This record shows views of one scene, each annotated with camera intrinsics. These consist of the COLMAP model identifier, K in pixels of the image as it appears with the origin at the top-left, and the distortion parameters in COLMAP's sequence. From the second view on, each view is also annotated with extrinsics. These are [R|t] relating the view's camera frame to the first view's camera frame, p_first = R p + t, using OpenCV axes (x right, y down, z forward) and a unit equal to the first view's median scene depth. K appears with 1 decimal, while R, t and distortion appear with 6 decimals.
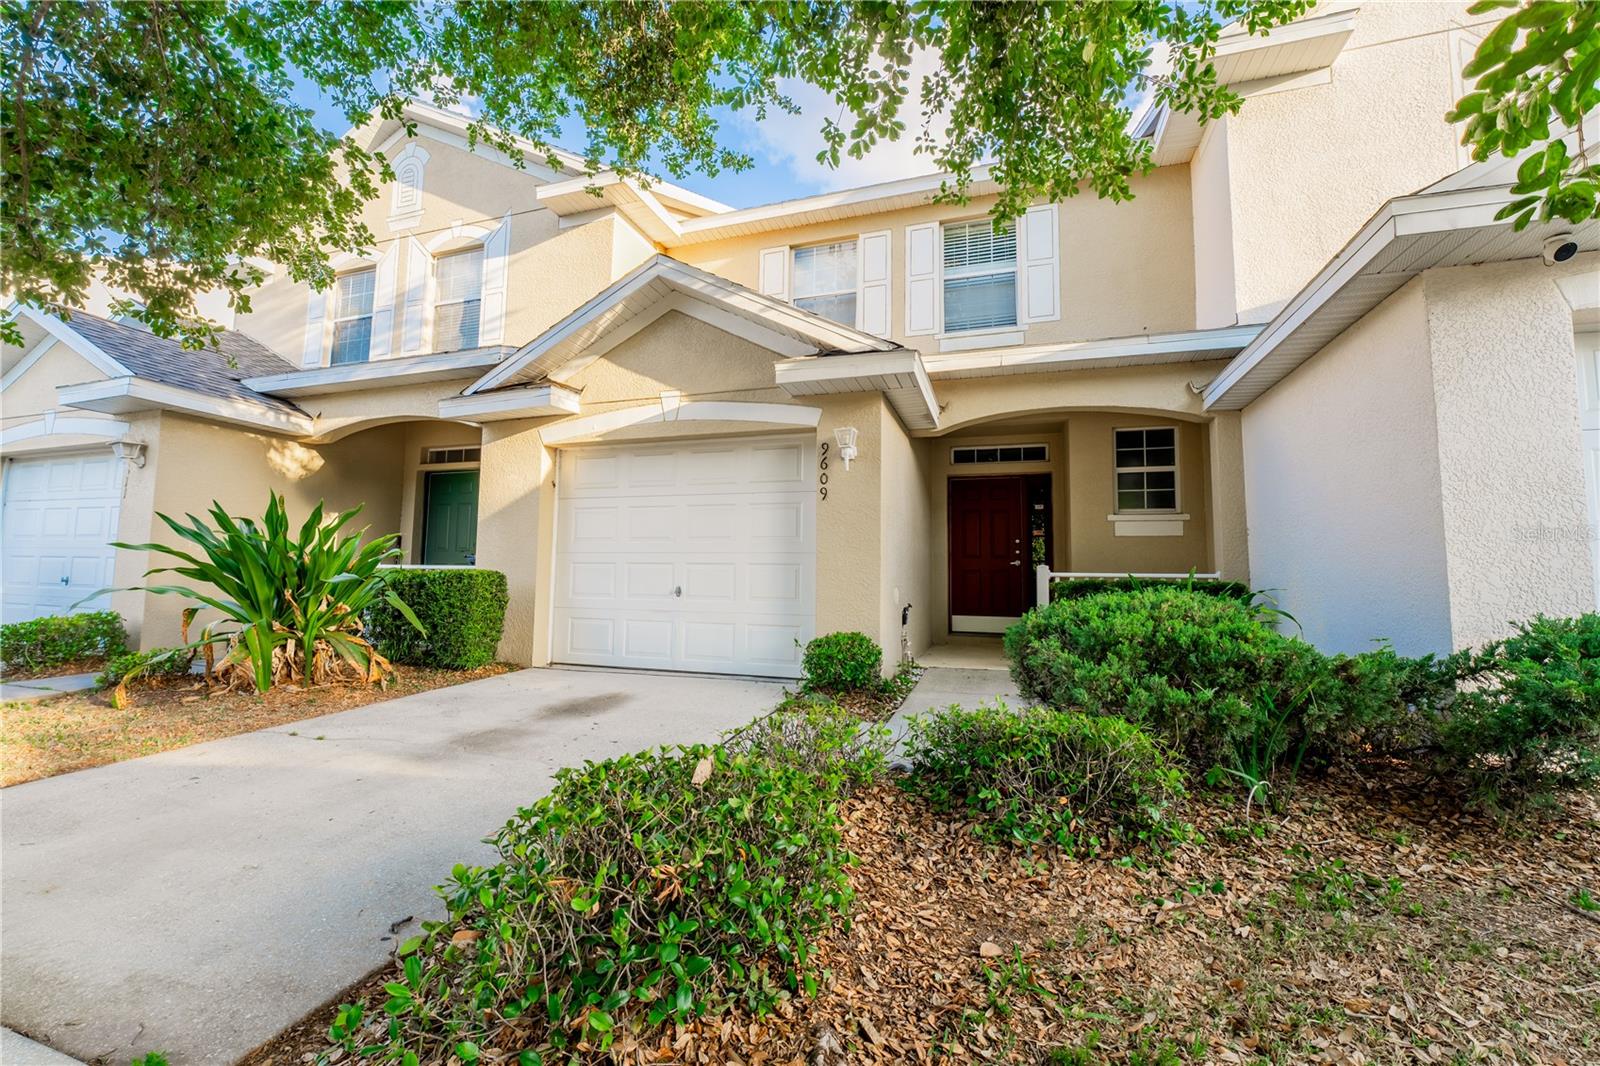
lens RADIAL K [[645.4, 0, 798.9], [0, 645.4, 520.9], [0, 0, 1]] dist [-0.020944, 0.003541]
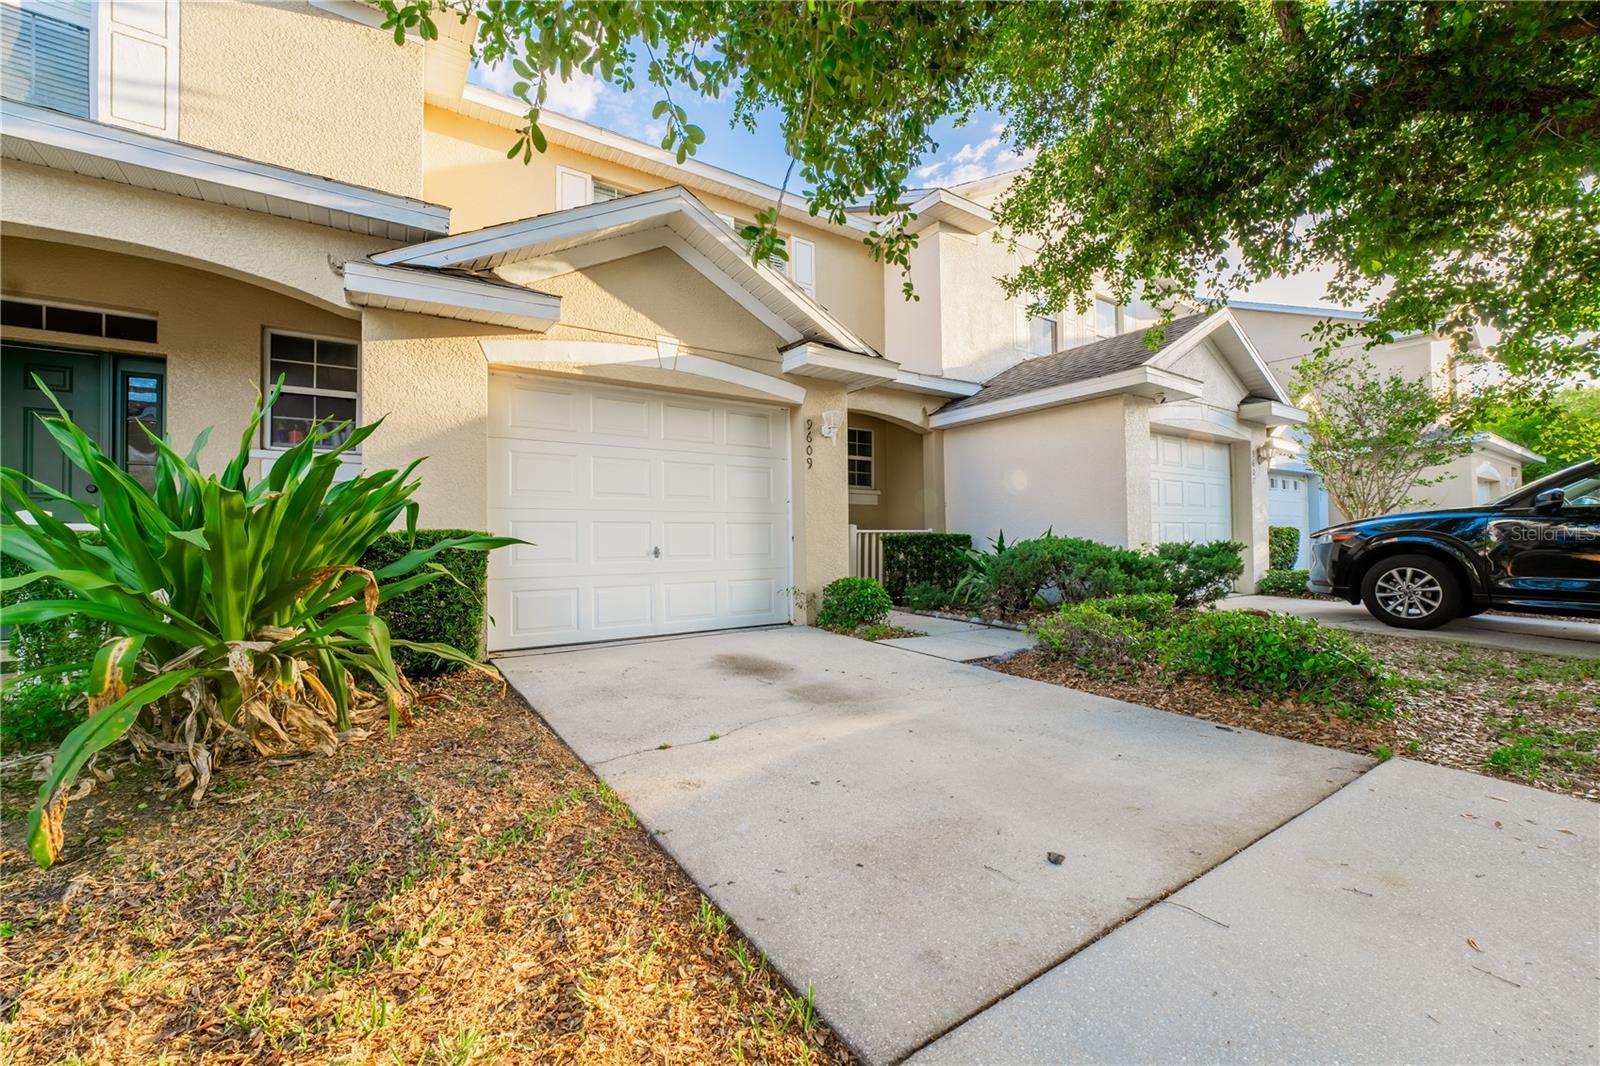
lens RADIAL K [[645.4, 0, 796.4], [0, 645.4, 532.8], [0, 0, 1]] dist [-0.020944, 0.003541]
pose [[0.612066, -0.009750, 0.790747, -0.811689], [-0.054091, 0.997066, 0.054162, 0.019045], [-0.788955, -0.075923, 0.609743, 0.266667]]
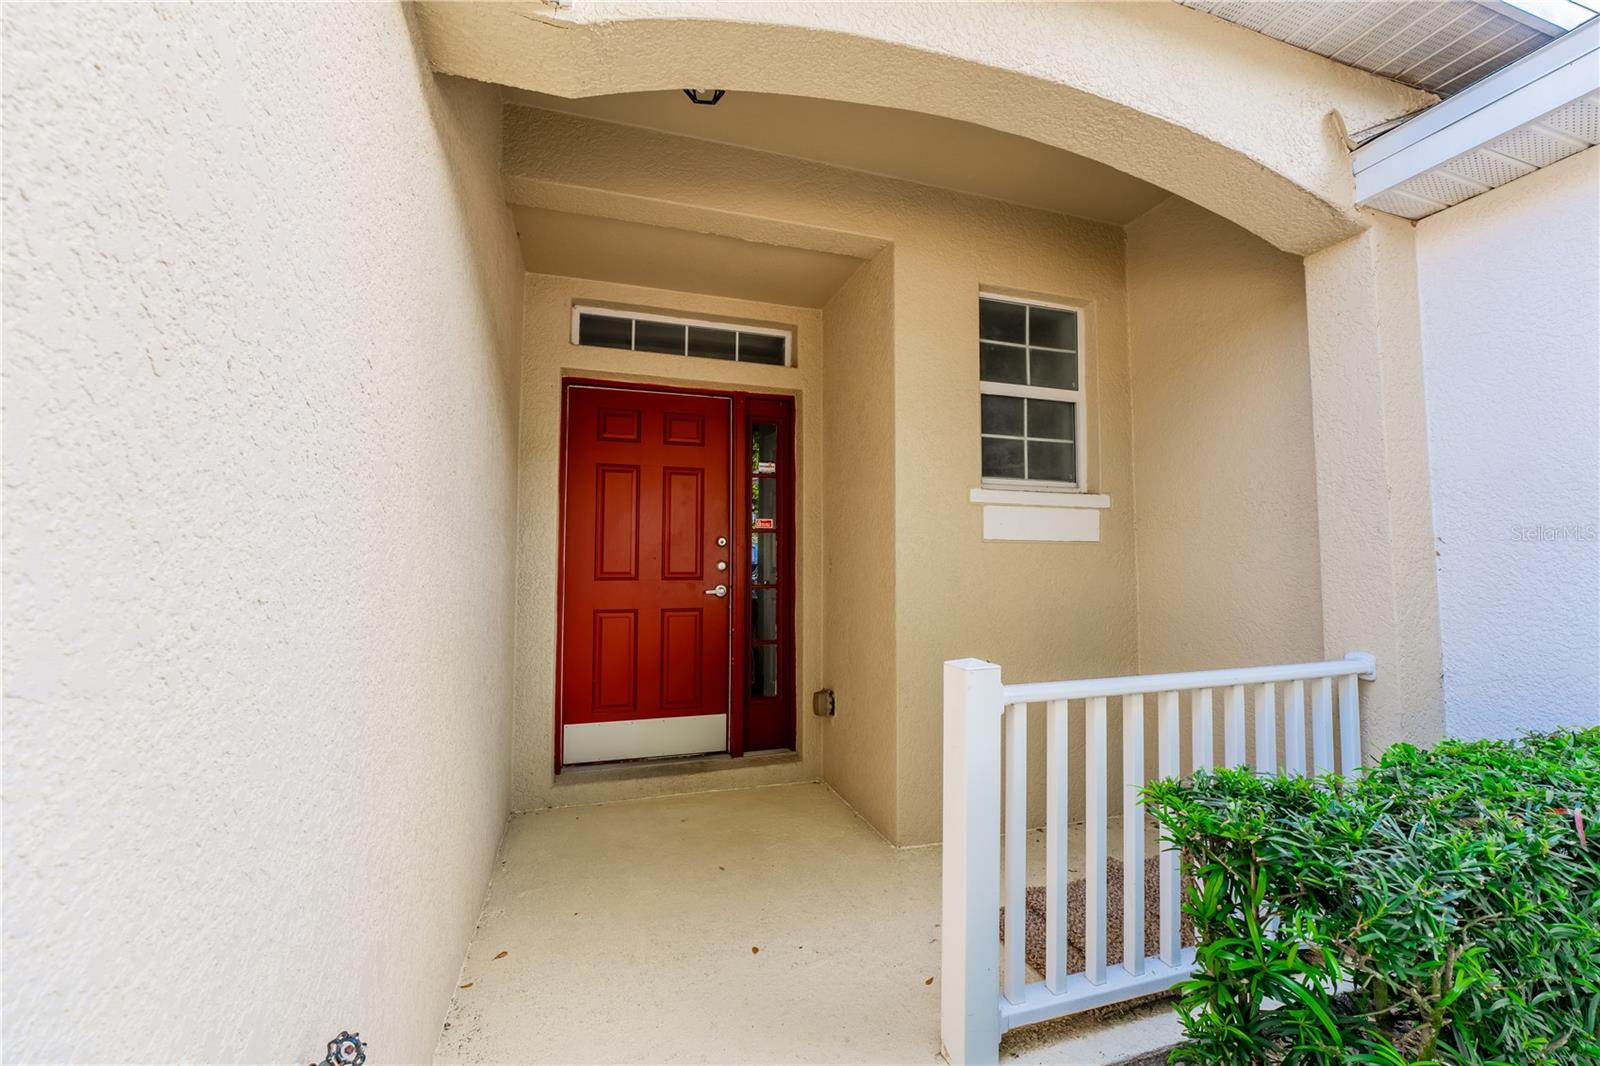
lens RADIAL K [[645.4, 0, 789.7], [0, 645.4, 534.6], [0, 0, 1]] dist [-0.020944, 0.003541]
pose [[0.818711, 0.013542, 0.574046, 0.175524], [-0.041548, 0.998499, 0.035700, 0.012290], [-0.572700, -0.053078, 0.818045, 0.868560]]
